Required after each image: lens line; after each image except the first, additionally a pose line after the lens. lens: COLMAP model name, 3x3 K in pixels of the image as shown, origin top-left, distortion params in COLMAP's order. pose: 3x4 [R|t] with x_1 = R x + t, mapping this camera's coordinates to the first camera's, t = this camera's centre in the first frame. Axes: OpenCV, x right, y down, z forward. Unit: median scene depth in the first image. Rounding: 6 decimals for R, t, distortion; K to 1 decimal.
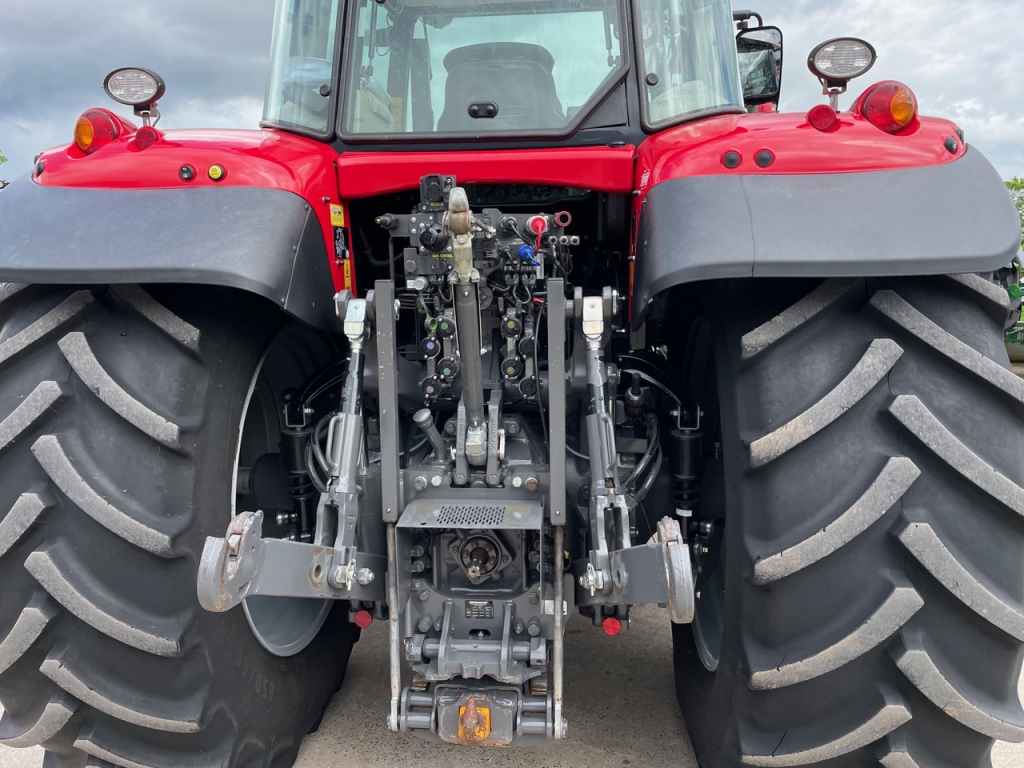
lens RADIAL K [[758.1, 0, 509.9], [0, 758.1, 388.0], [0, 0, 1]] dist [0.080928, -0.100688]
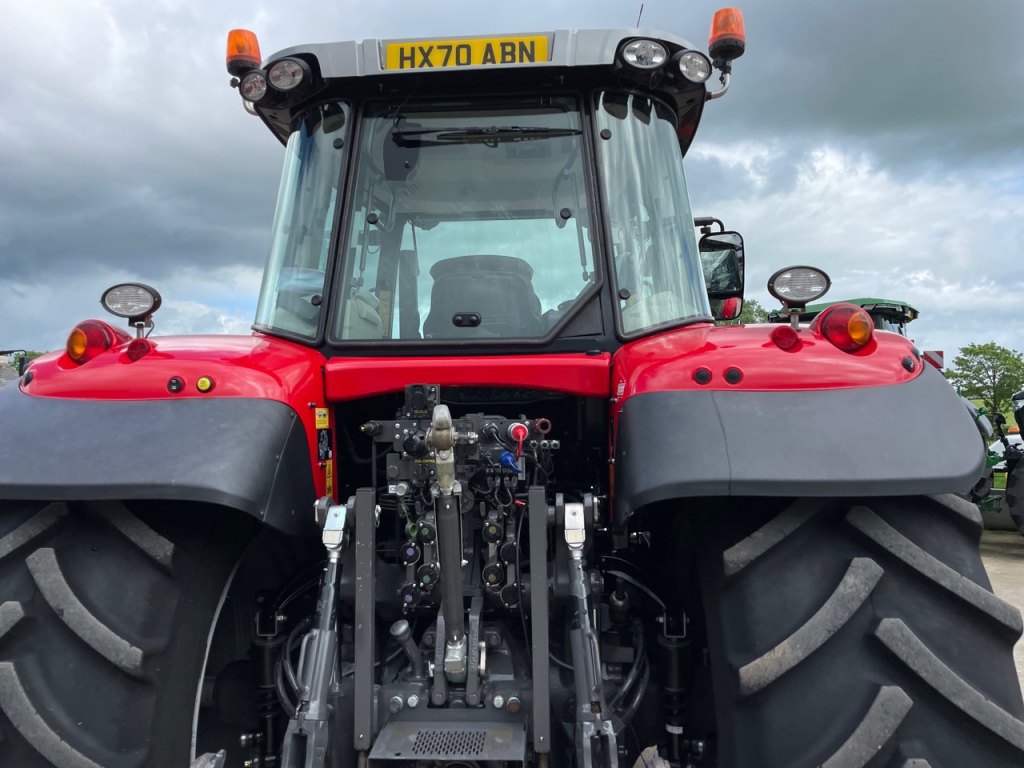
lens RADIAL K [[758.1, 0, 515.2], [0, 758.1, 394.3], [0, 0, 1]] dist [0.080928, -0.100688]
pose [[0.999564, 0.001789, 0.029476, 0.001372], [0.003964, 0.981004, -0.193946, -0.068945], [-0.029263, 0.193978, 0.980569, -0.012063]]
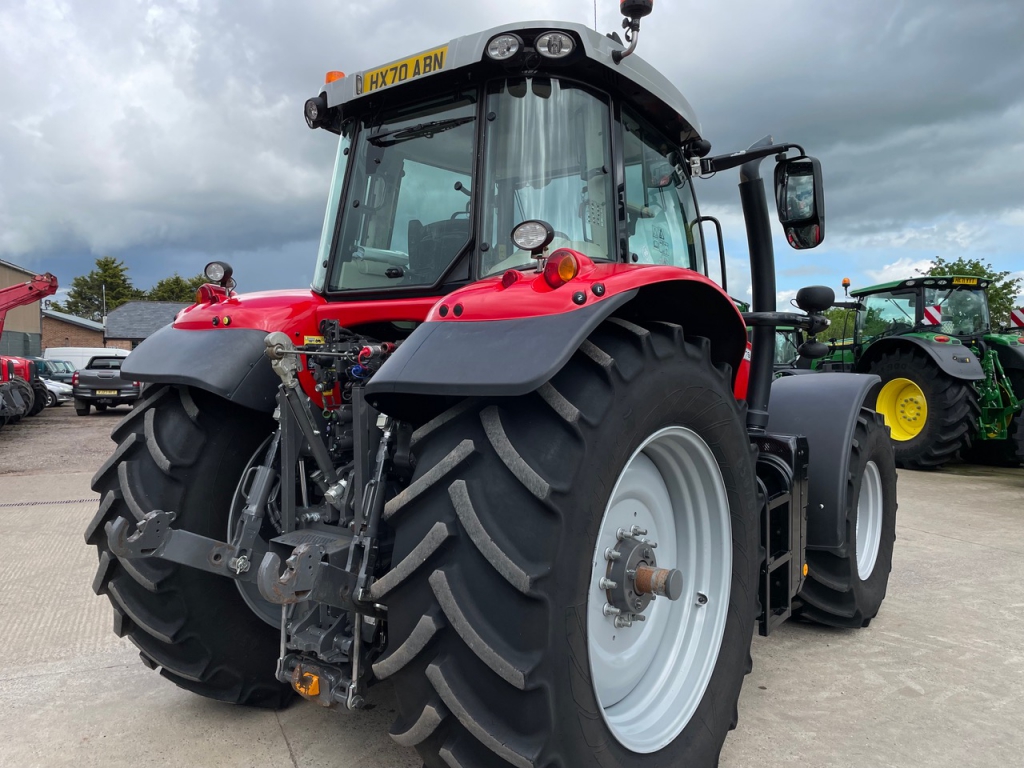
lens RADIAL K [[747.6, 0, 509.8], [0, 747.6, 384.0], [0, 0, 1]] dist [0.096618, -0.001262]
pose [[0.856729, 0.031503, -0.514803, 1.073118], [-0.087057, 0.992644, -0.084134, -0.048585], [0.508366, 0.116897, 0.853170, -0.129781]]
